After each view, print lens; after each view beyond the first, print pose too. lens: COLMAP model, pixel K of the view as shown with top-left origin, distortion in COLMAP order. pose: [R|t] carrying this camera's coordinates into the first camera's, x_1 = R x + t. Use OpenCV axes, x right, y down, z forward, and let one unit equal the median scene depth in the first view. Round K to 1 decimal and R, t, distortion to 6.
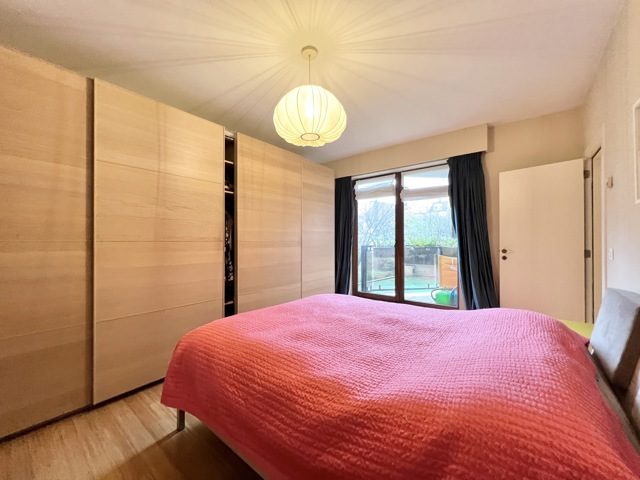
lens RADIAL K [[257.5, 0, 320.8], [0, 257.5, 239.8], [0, 0, 1]] dist [-0.001688, -0.000157]
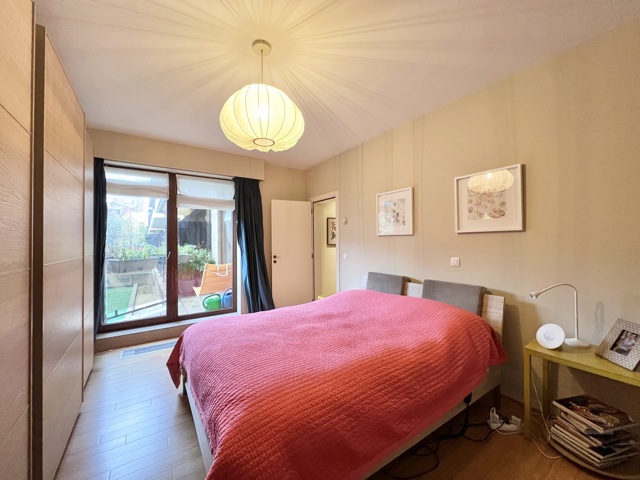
lens RADIAL K [[257.5, 0, 321.0], [0, 257.5, 239.9], [0, 0, 1]] dist [-0.001688, -0.000157]
pose [[0.294461, 0.008258, 0.955628, -0.539675], [0.004283, 0.999941, -0.009961, -0.032118], [-0.955654, 0.007026, 0.294408, 0.353902]]
